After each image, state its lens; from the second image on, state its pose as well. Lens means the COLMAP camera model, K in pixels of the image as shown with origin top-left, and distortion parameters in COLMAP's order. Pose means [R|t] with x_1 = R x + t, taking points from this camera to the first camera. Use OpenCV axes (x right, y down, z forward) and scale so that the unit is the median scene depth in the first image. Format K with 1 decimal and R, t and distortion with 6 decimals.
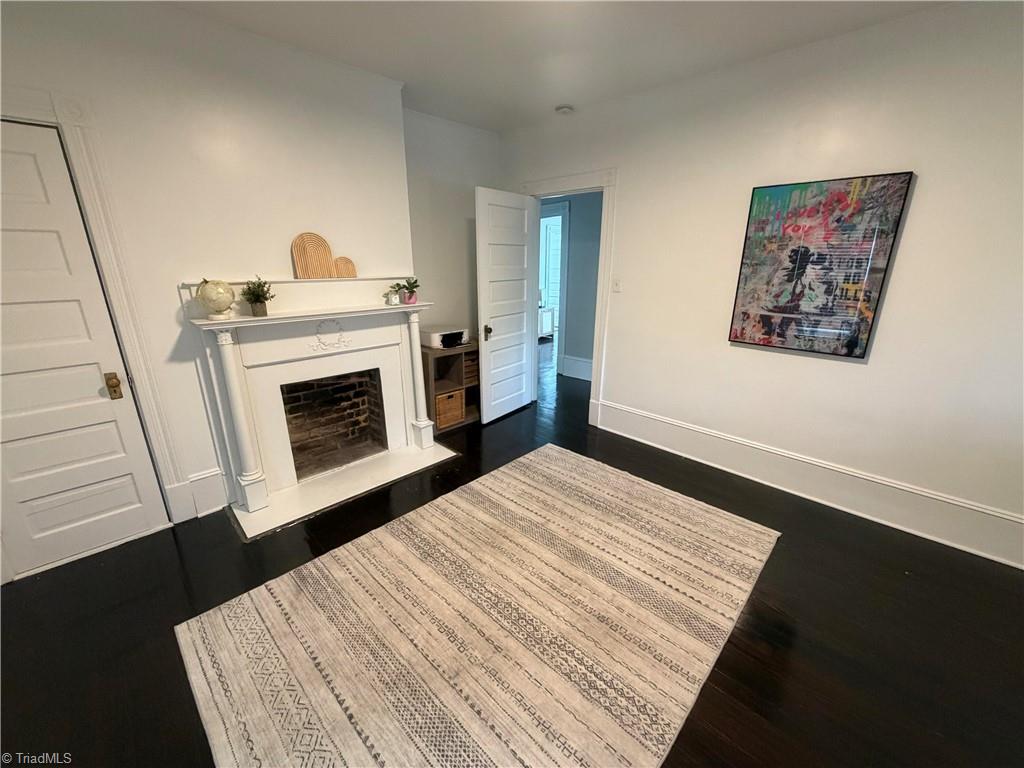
lens RADIAL K [[412.7, 0, 510.3], [0, 412.7, 385.8], [0, 0, 1]] dist [0.001670, 0.000183]
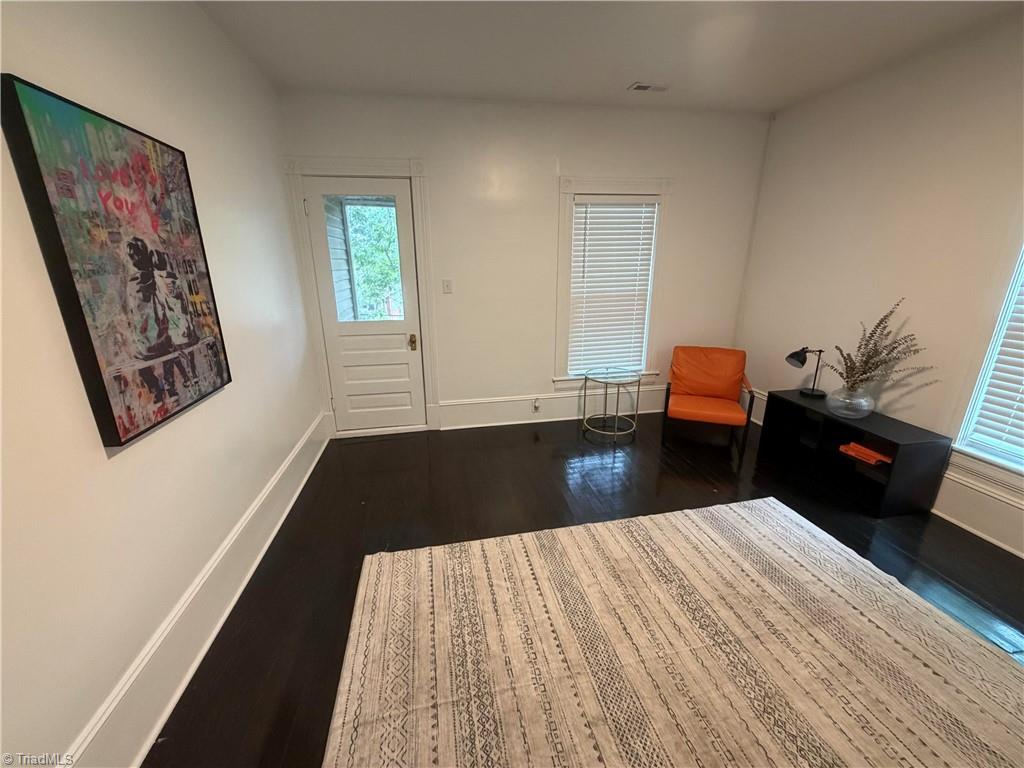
lens RADIAL K [[412.7, 0, 507.9], [0, 412.7, 387.3], [0, 0, 1]] dist [0.001670, 0.000183]
pose [[-0.821358, -0.161949, 0.546940, -0.049498], [0.173982, 0.842032, 0.510601, -0.360697], [-0.543232, 0.514544, -0.663433, 1.185994]]
